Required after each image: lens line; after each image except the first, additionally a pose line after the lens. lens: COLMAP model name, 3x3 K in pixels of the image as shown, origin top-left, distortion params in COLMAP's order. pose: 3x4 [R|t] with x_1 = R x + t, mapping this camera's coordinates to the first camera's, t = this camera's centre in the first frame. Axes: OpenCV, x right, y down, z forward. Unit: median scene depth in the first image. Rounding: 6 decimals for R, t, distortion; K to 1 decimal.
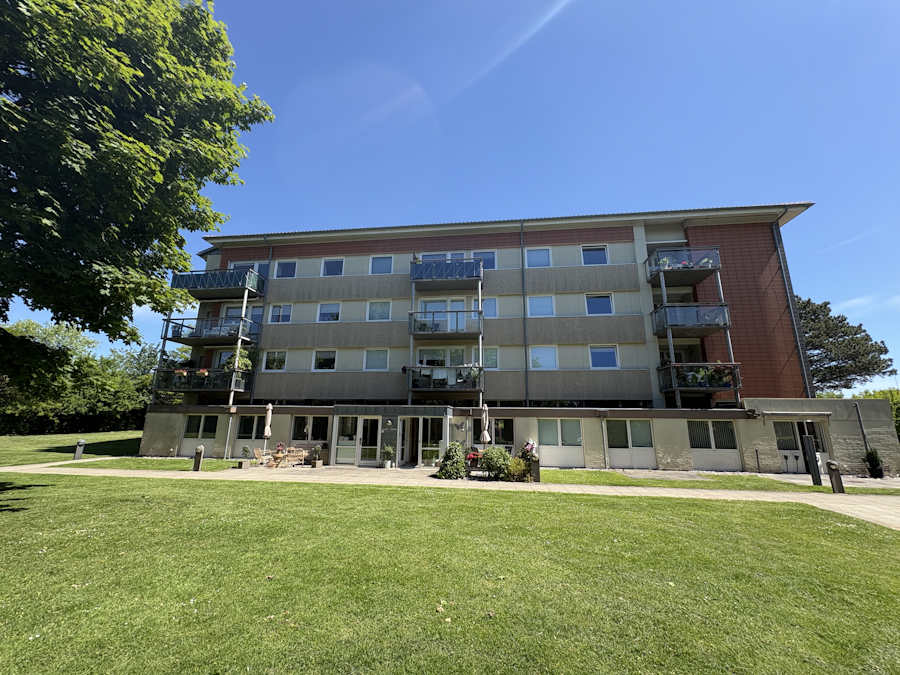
lens RADIAL K [[362.0, 0, 455.2], [0, 362.0, 341.0], [0, 0, 1]] dist [-0.012778, 0.000486]
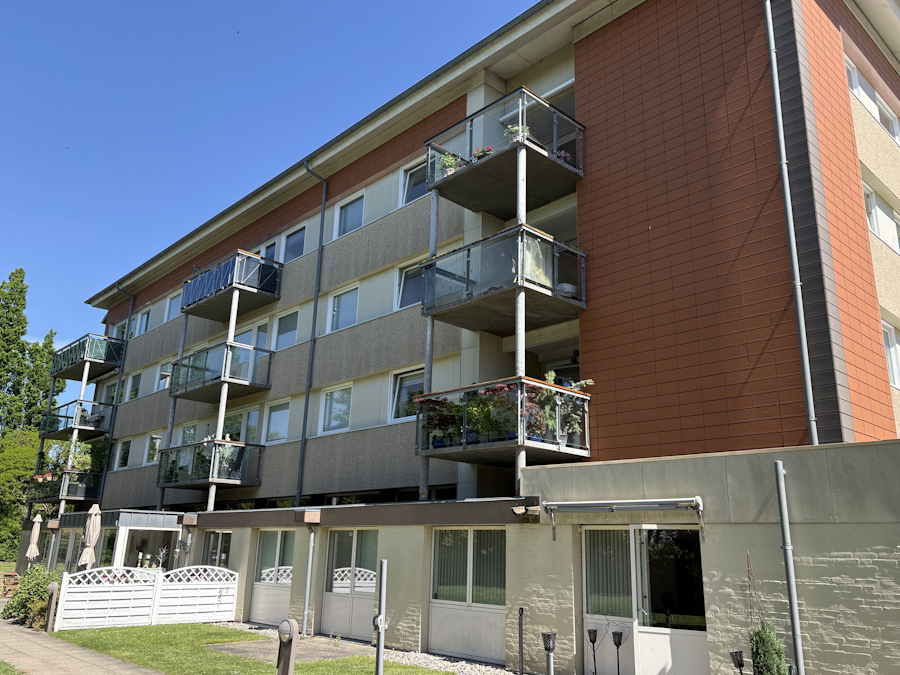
lens RADIAL K [[725.4, 0, 466.4], [0, 725.4, 333.4], [0, 0, 1]] dist [0.035330, -0.048278]
pose [[0.781005, -0.176325, -0.599116, 1.021147], [0.141914, 0.984327, -0.104696, 0.073765], [0.608186, -0.003255, 0.793788, 0.286862]]
